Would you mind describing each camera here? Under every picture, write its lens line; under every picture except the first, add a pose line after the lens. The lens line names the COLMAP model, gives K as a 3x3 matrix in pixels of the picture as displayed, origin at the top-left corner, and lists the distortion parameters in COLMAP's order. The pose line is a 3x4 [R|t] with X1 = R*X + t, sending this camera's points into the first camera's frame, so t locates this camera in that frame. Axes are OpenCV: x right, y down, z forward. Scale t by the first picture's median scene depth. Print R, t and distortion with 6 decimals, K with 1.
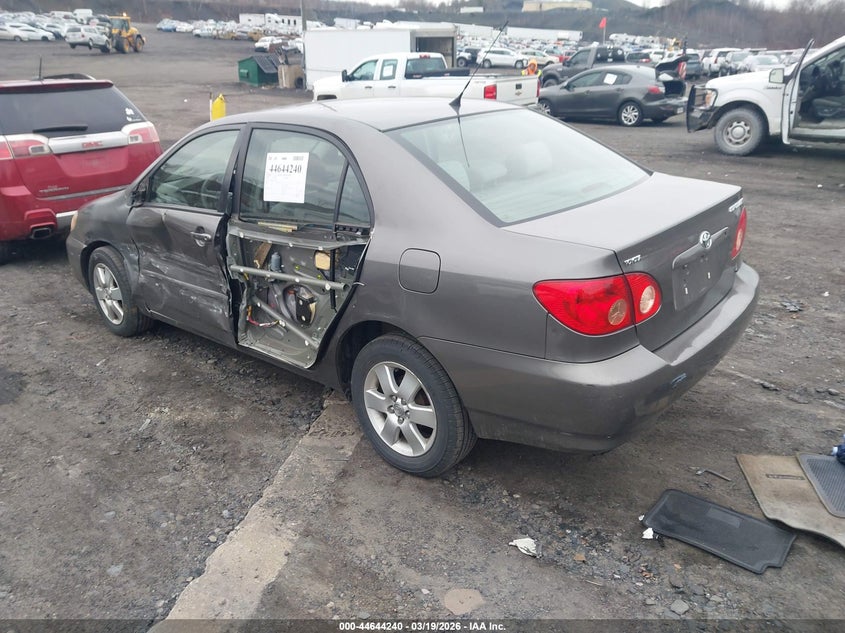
lens RADIAL K [[727.8, 0, 422.5], [0, 727.8, 316.5], [0, 0, 1]] dist [-0.007087, -0.012631]
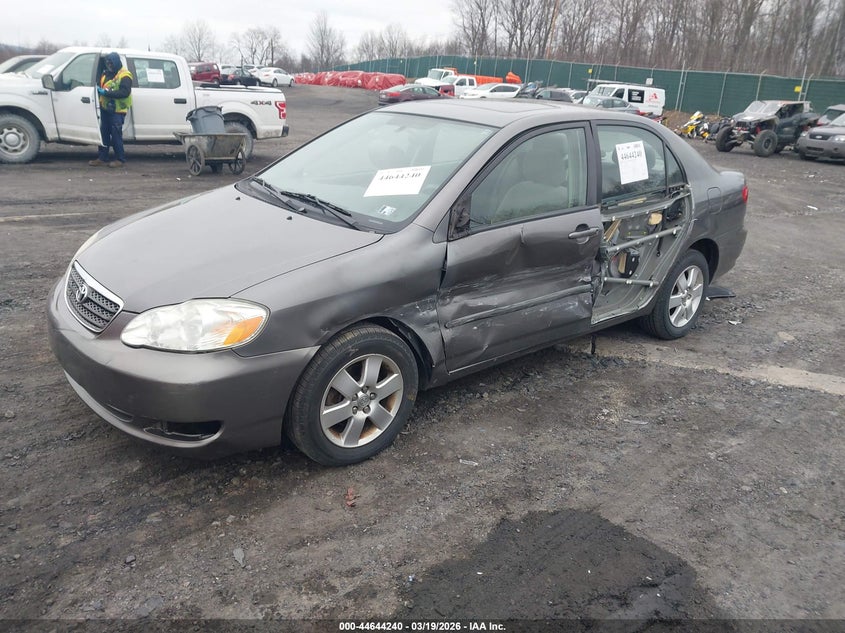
lens RADIAL K [[727.8, 0, 422.5], [0, 727.8, 316.5], [0, 0, 1]] dist [-0.007087, -0.012631]
pose [[0.074190, -0.273995, 0.958865, -1.239690], [0.284193, 0.927454, 0.243031, -0.292528], [-0.955892, 0.254473, 0.146675, 1.021994]]
